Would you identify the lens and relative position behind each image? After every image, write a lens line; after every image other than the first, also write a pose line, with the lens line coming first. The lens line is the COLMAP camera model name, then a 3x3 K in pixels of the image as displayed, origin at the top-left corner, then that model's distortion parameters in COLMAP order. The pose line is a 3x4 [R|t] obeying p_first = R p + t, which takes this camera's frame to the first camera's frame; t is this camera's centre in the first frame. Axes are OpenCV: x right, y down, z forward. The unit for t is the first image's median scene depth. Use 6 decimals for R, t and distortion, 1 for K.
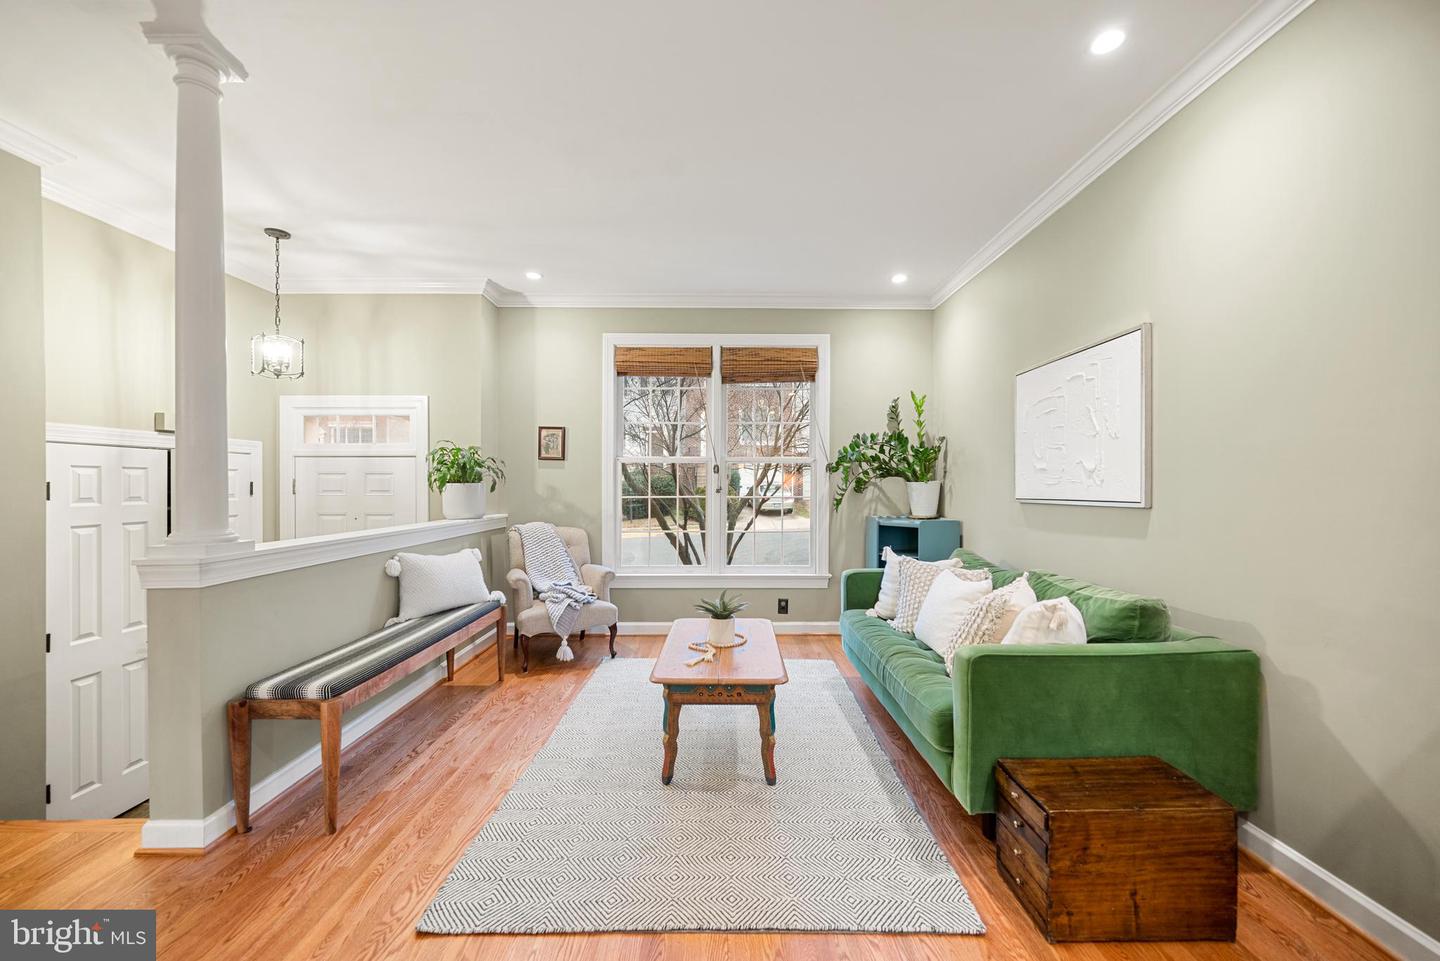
lens RADIAL K [[576.5, 0, 718.1], [0, 576.5, 486.4], [0, 0, 1]] dist [0.000289, 0.000227]
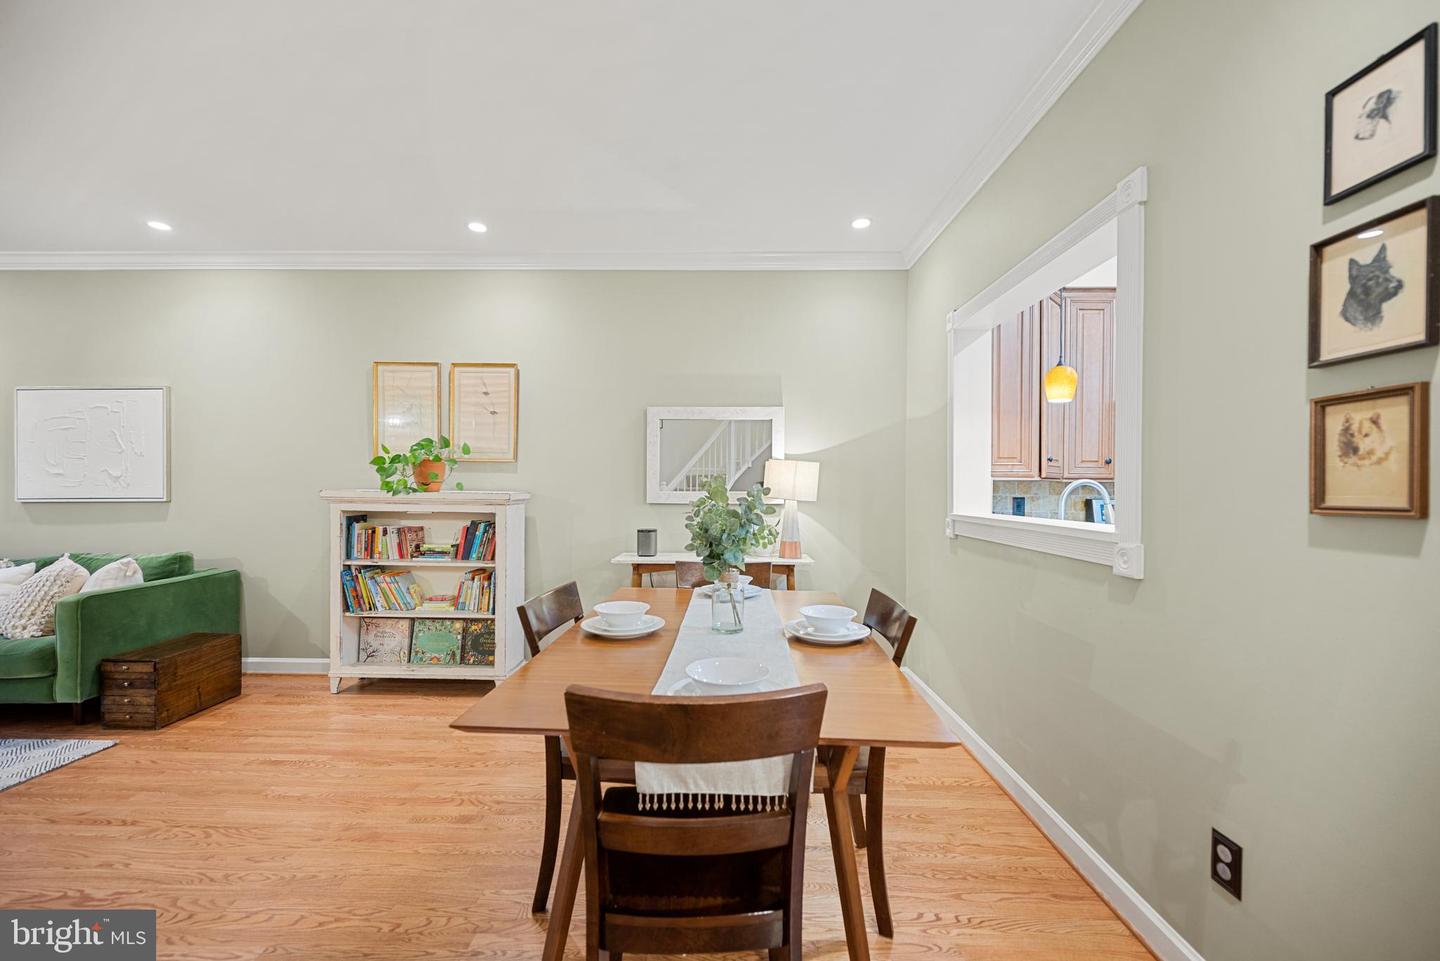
lens RADIAL K [[576.5, 0, 718.1], [0, 576.5, 486.4], [0, 0, 1]] dist [0.000289, 0.000227]
pose [[0.027862, -0.000516, 0.999612, -0.936604], [0.004006, 0.999992, 0.000405, 0.002436], [-0.999604, 0.003994, 0.027864, -0.660149]]
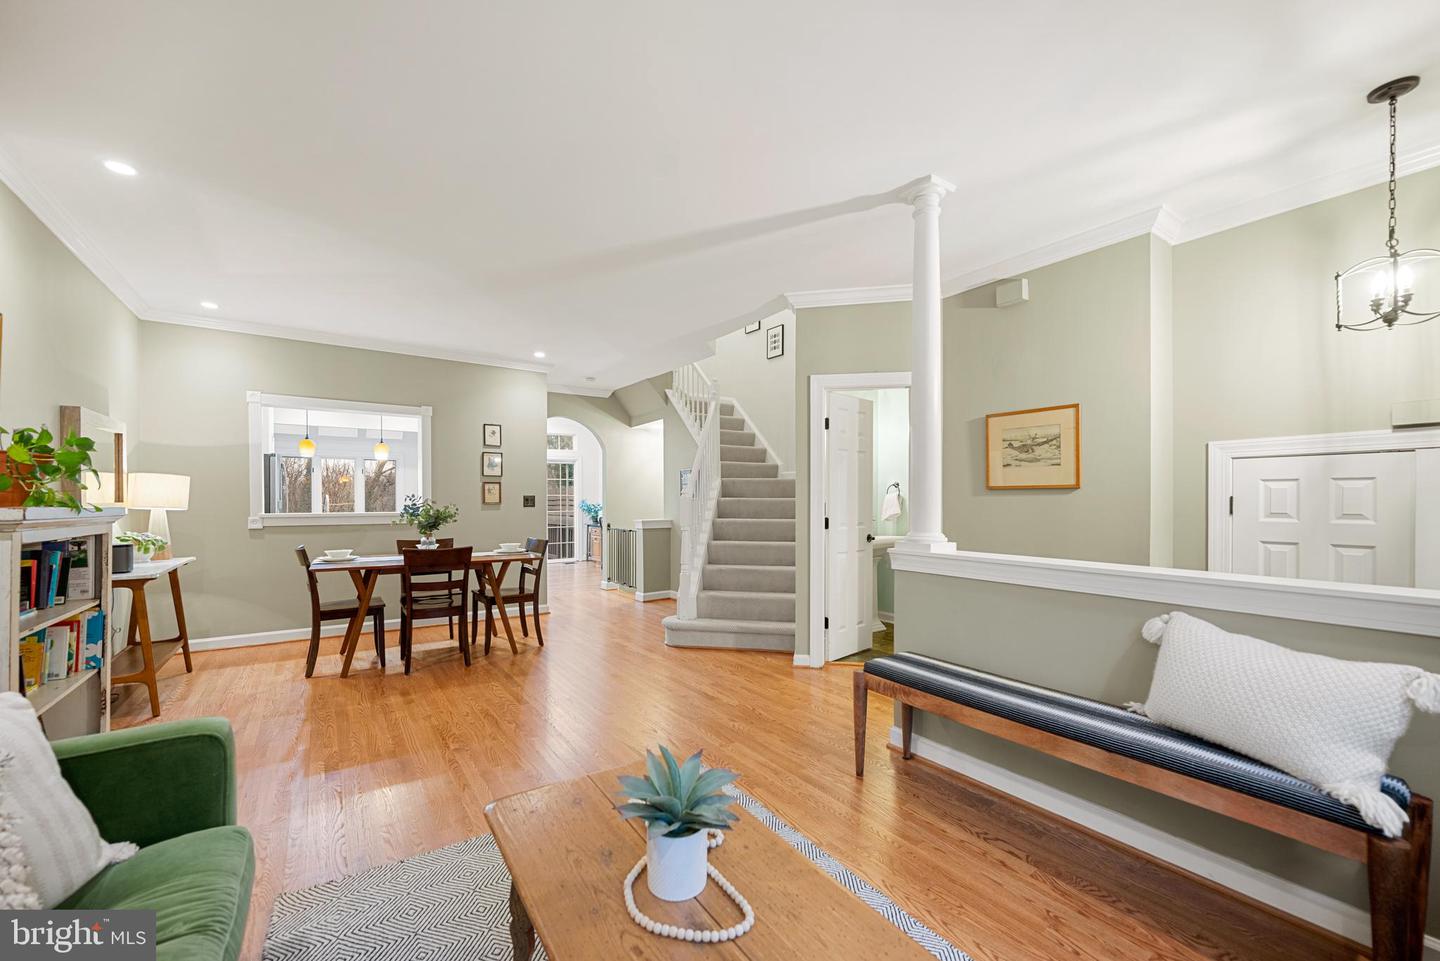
lens RADIAL K [[584.3, 0, 717.5], [0, 584.3, 500.2], [0, 0, 1]] dist [0.000074, 0.000048]
pose [[-0.825795, 0.004063, -0.563955, 0.297478], [-0.000911, 0.999963, 0.008539, -0.012022], [0.563969, 0.007565, -0.825761, 1.828623]]
